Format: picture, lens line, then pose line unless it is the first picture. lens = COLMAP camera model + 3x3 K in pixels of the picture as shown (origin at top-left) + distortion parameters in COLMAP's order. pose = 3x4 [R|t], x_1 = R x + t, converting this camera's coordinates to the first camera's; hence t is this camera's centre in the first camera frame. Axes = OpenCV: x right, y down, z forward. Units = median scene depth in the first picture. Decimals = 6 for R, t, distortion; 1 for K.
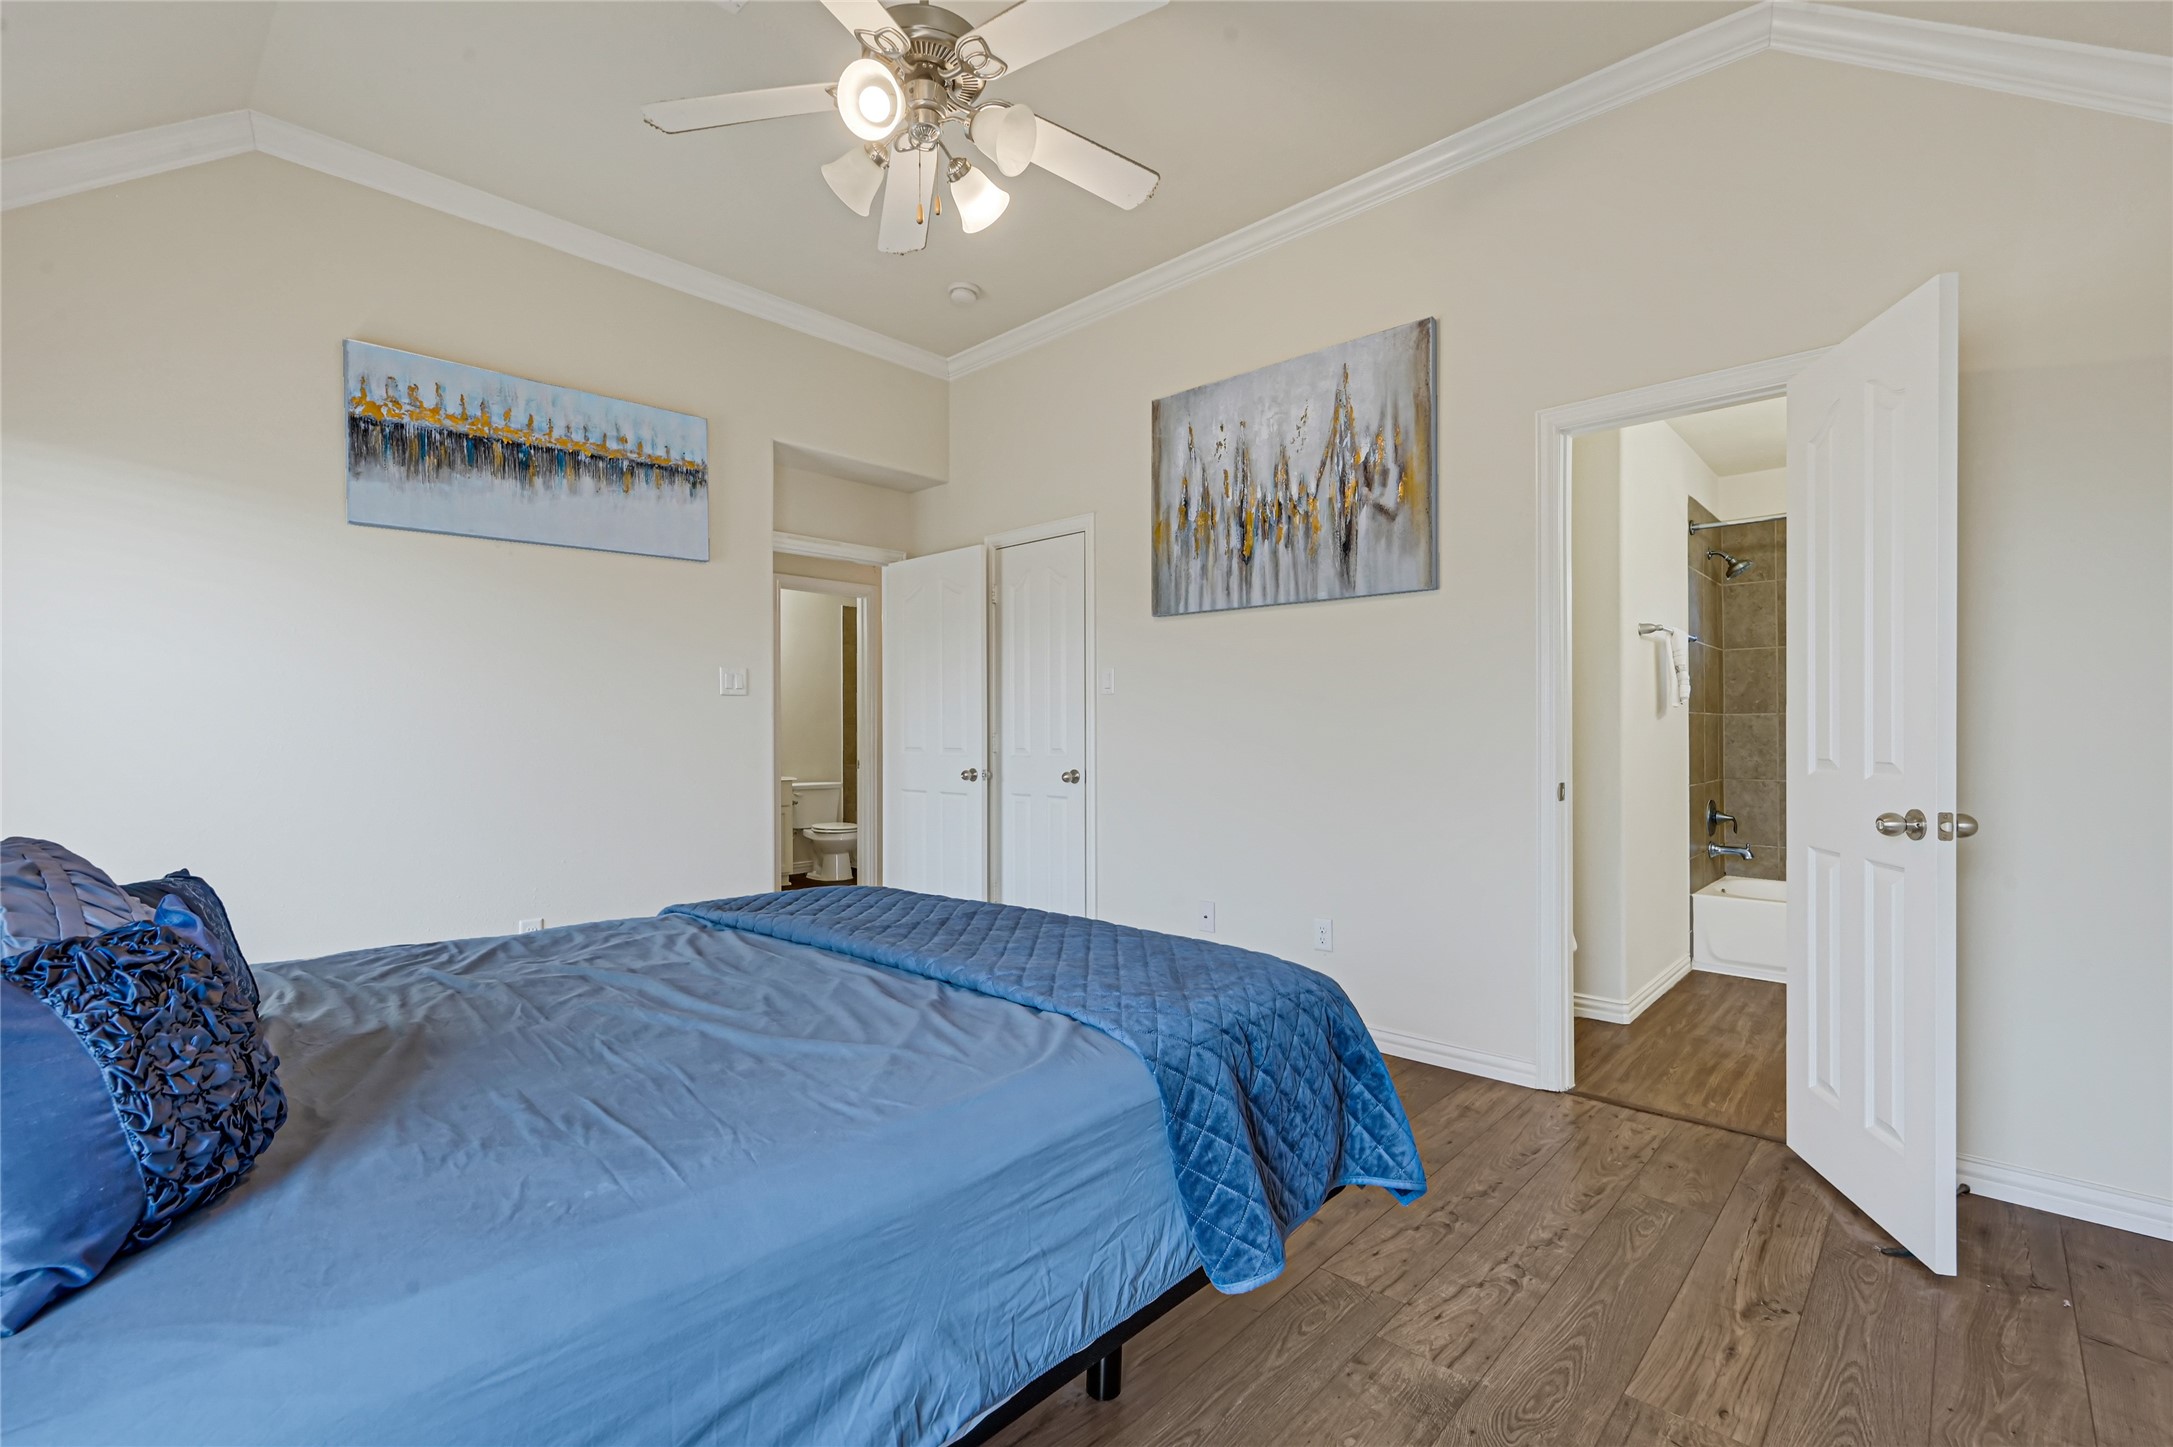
lens RADIAL K [[945.6, 0, 1087.0], [0, 945.6, 729.0], [0, 0, 1]] dist [0.004335, 0.000393]
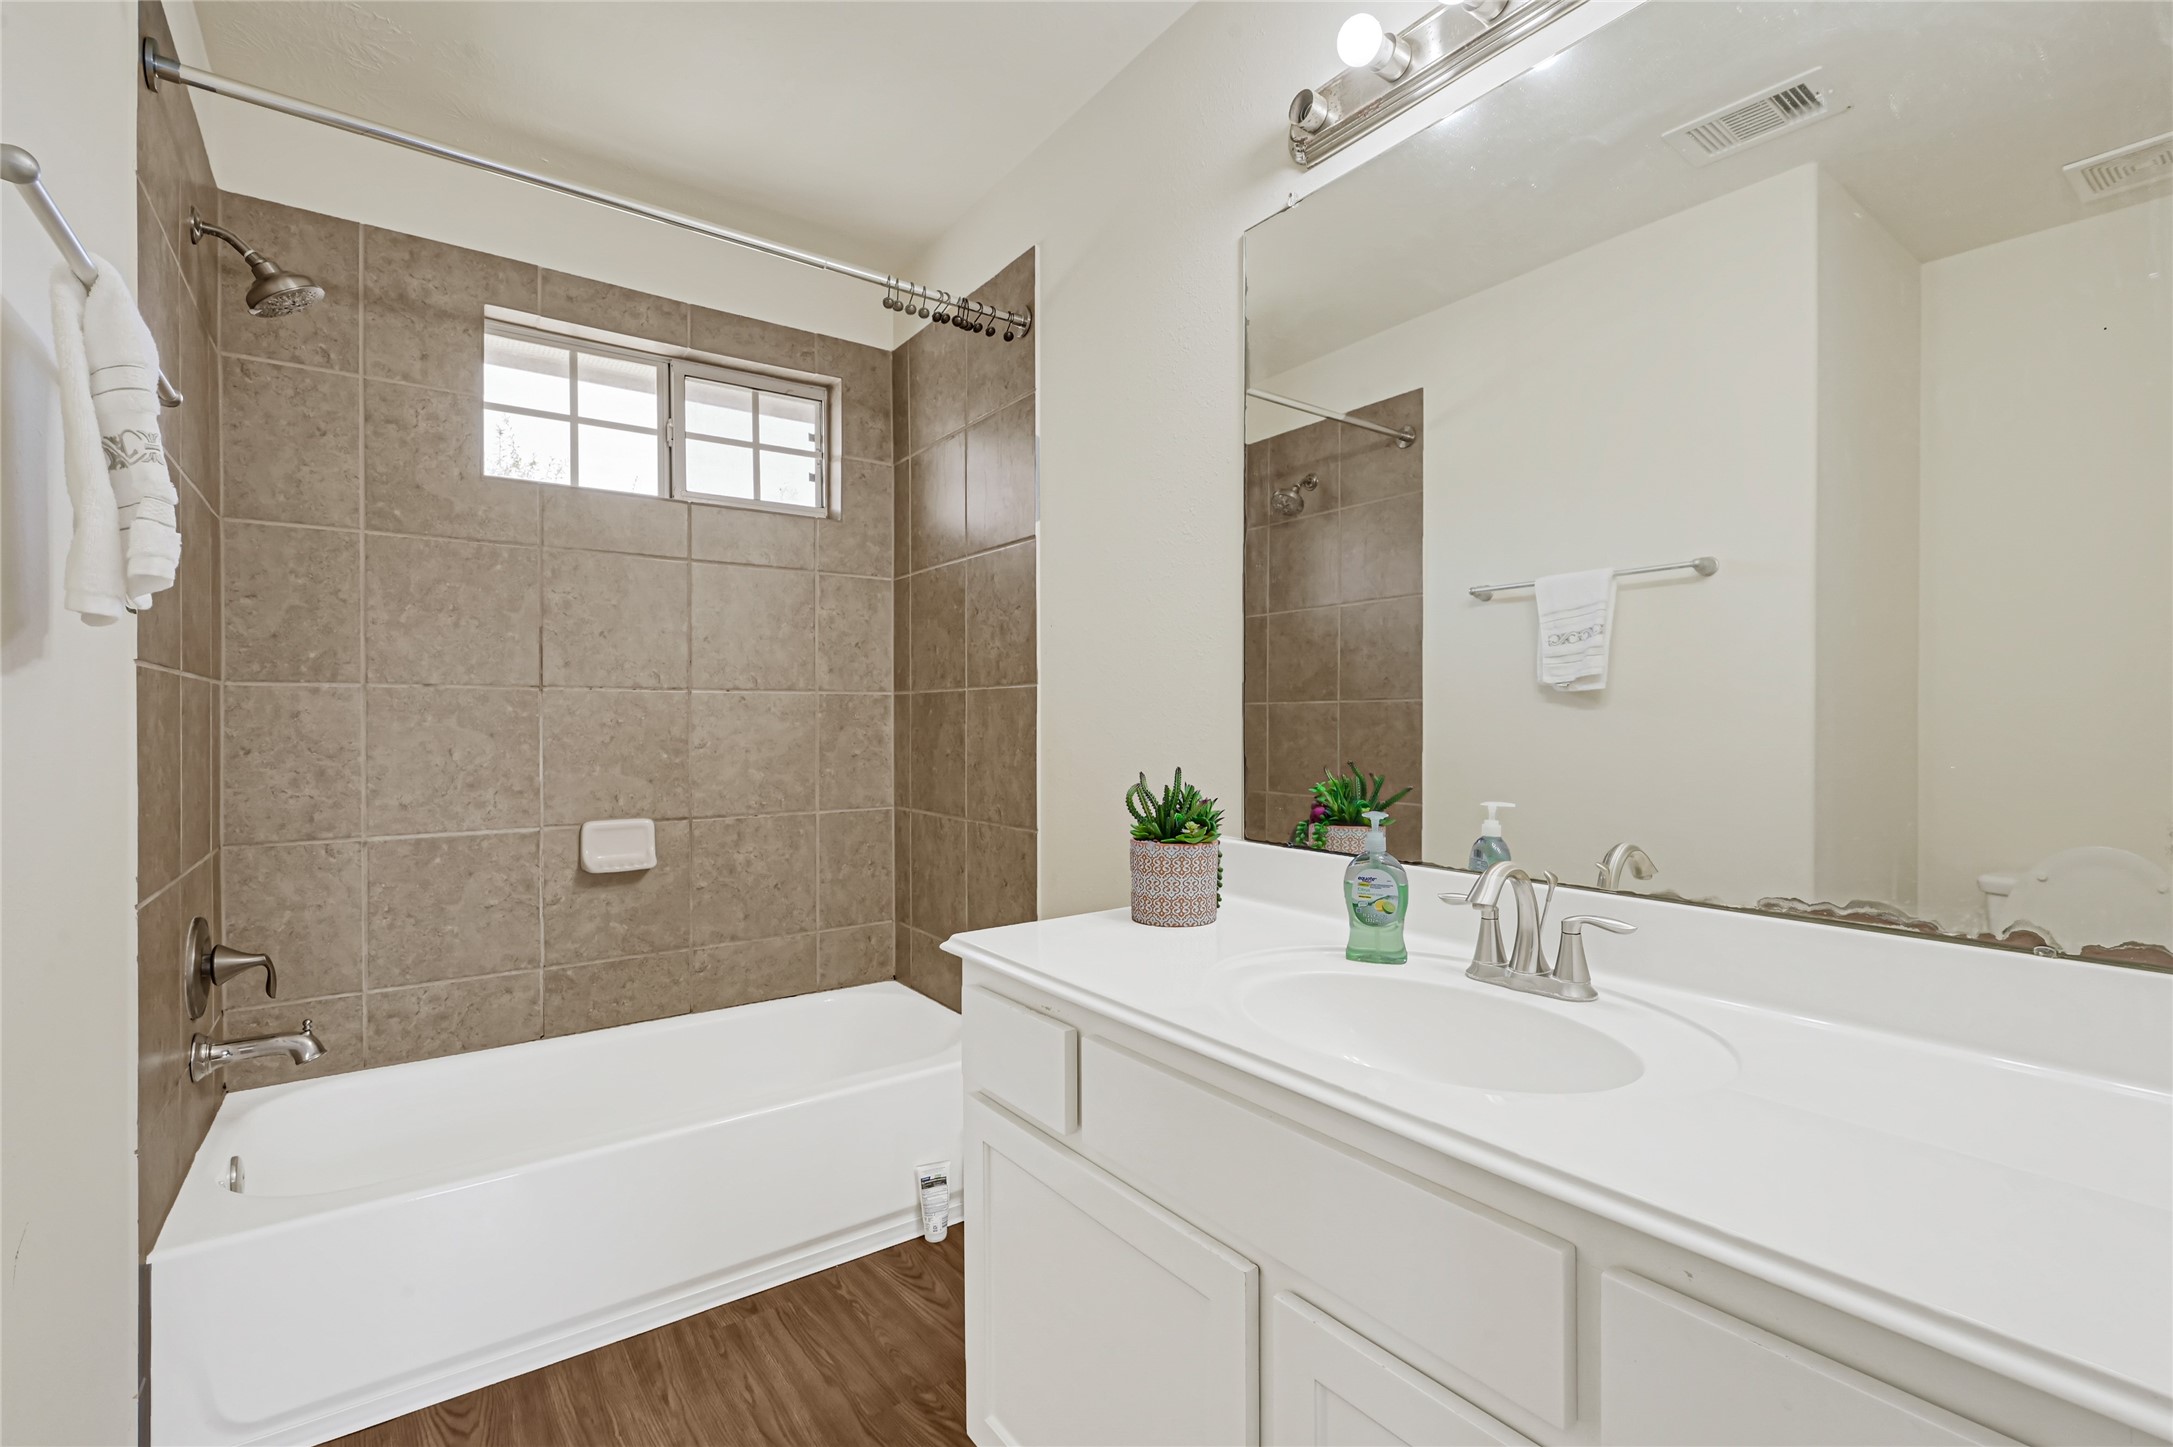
lens RADIAL K [[945.6, 0, 1085.5], [0, 945.6, 726.8], [0, 0, 1]] dist [0.004335, 0.000393]
pose [[0.179991, 0.001113, 0.983668, 0.361832], [-0.001498, 0.999999, -0.000858, 0.002588], [-0.983667, -0.001320, 0.179992, 0.598201]]
